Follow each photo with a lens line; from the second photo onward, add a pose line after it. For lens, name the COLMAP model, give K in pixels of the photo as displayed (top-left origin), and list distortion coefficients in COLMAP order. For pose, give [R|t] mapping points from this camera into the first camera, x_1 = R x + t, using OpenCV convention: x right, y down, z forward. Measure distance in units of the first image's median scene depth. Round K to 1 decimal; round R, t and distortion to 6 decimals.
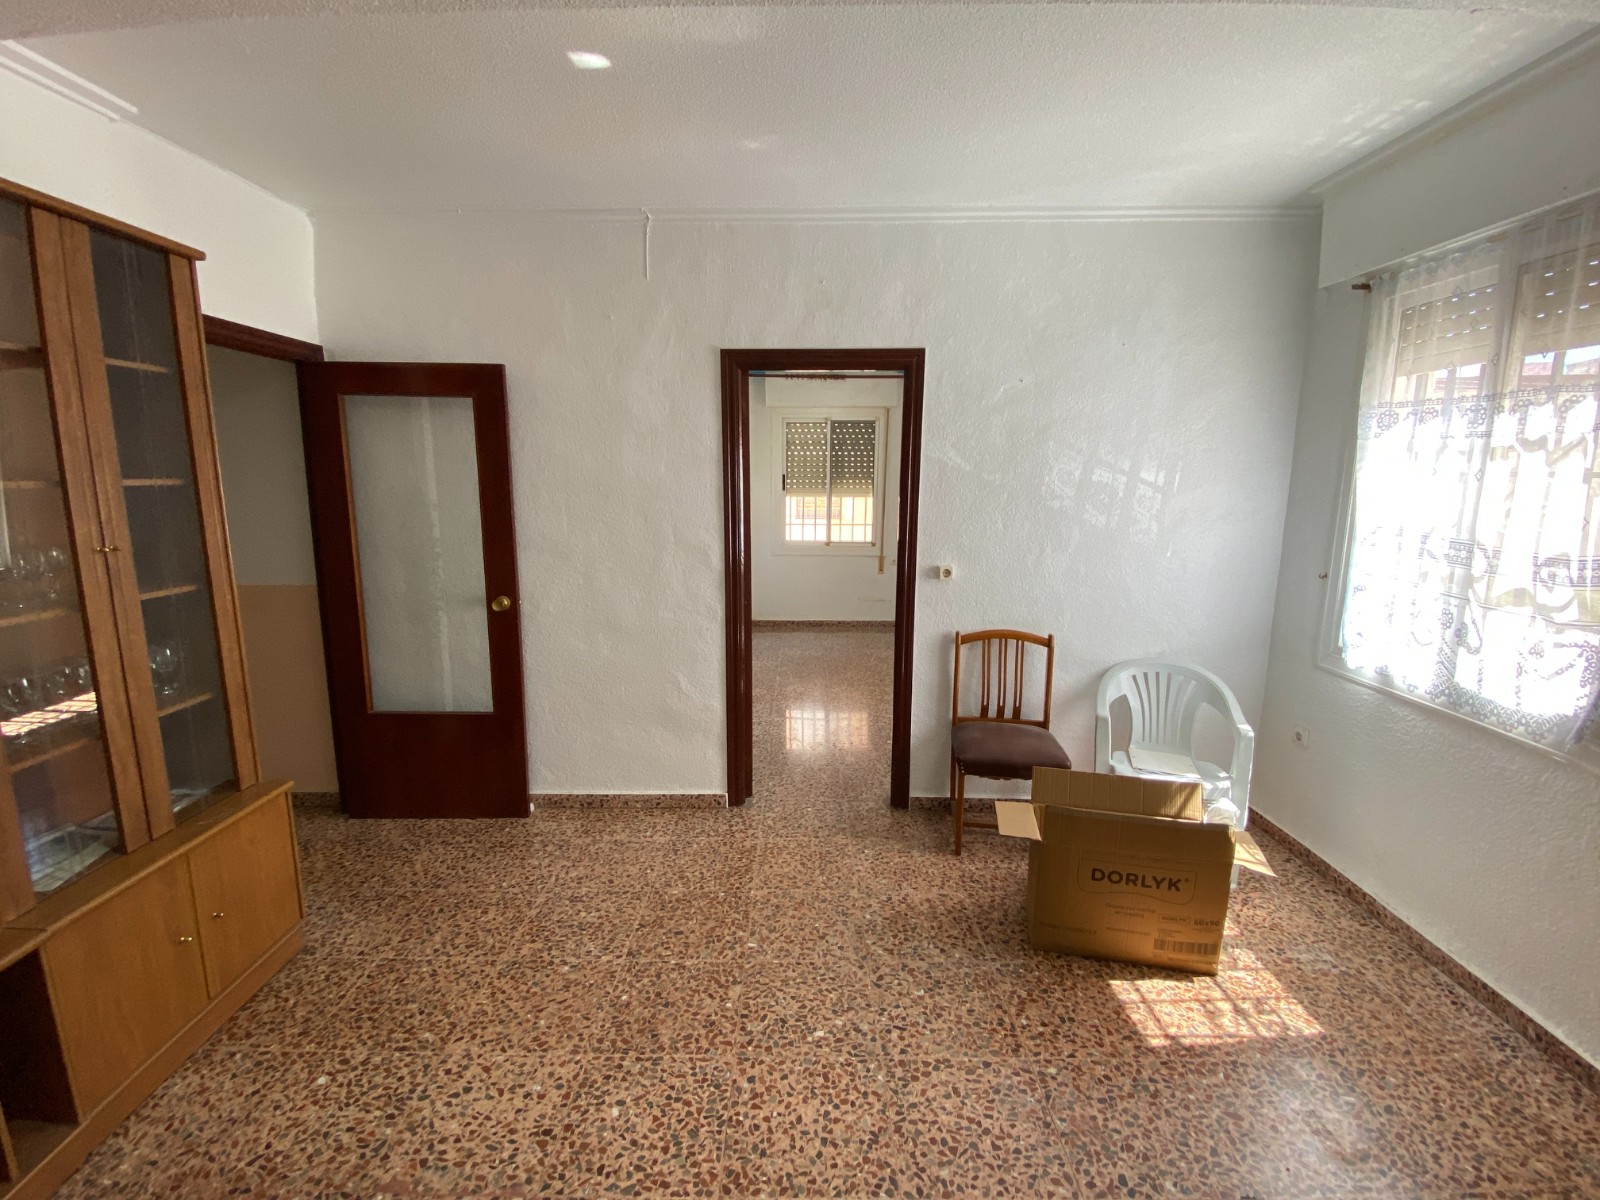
lens RADIAL K [[737.3, 0, 800.0], [0, 737.3, 600.0], [0, 0, 1]] dist [0.036881, -0.025019]
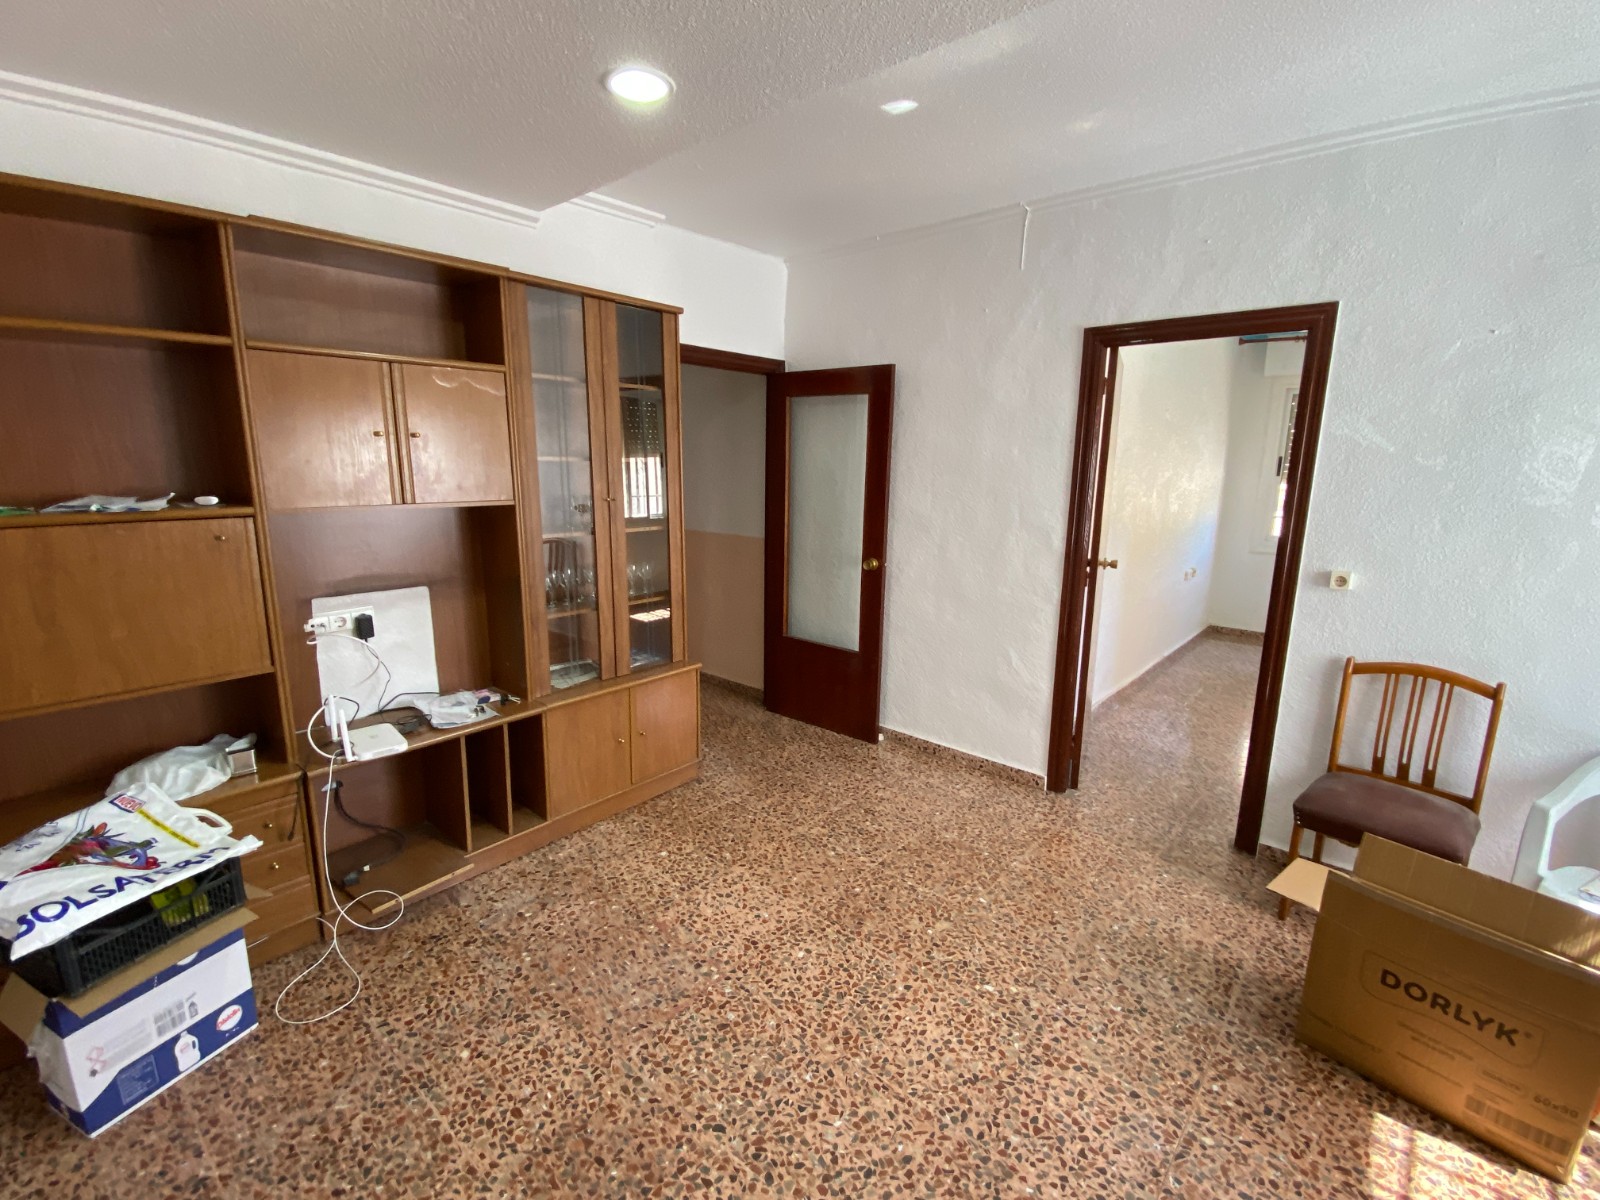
lens RADIAL K [[737.3, 0, 800.0], [0, 737.3, 600.0], [0, 0, 1]] dist [0.036881, -0.025019]
pose [[0.761833, 0.132806, -0.634014, 0.425640], [-0.120592, 0.990725, 0.062621, 0.004727], [0.636449, 0.028750, 0.770782, 0.001441]]
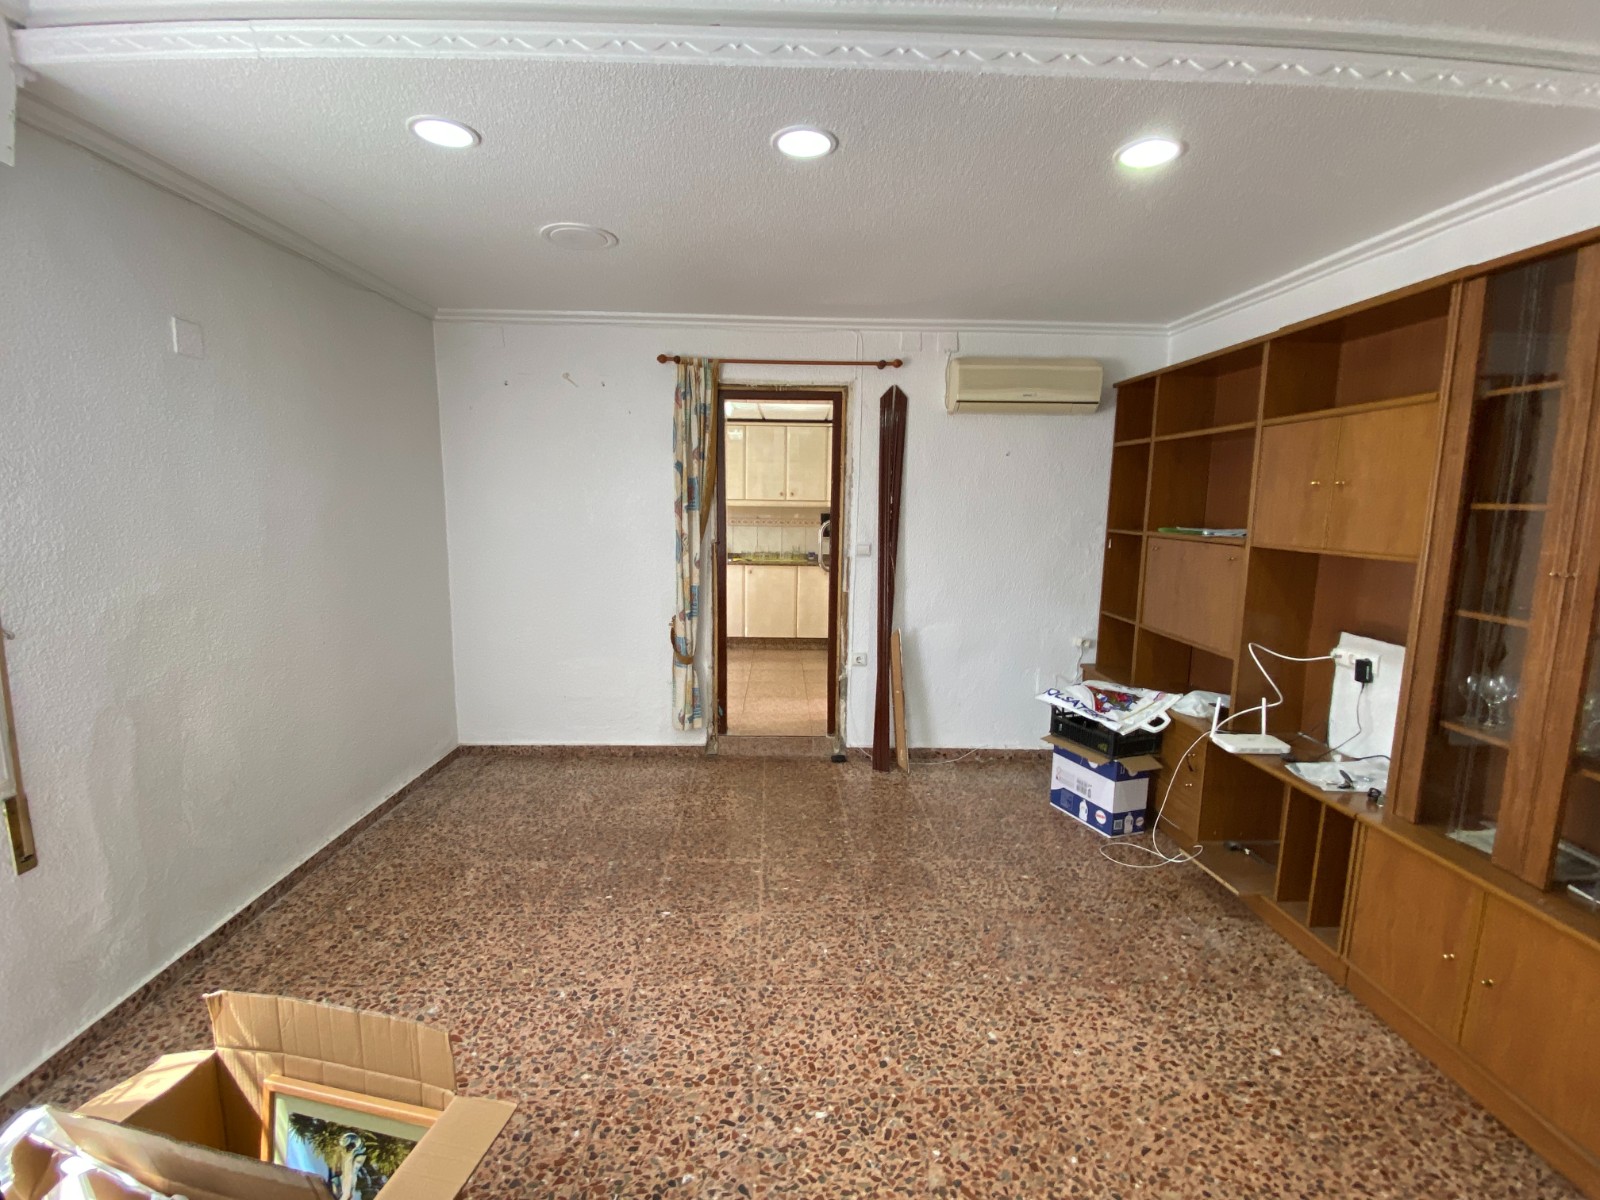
lens RADIAL K [[737.3, 0, 800.0], [0, 737.3, 600.0], [0, 0, 1]] dist [0.036881, -0.025019]
pose [[-0.999124, -0.013218, -0.039695, 0.095615], [-0.024592, 0.953116, 0.301604, -0.273109], [0.033847, 0.302316, -0.952607, 1.692006]]
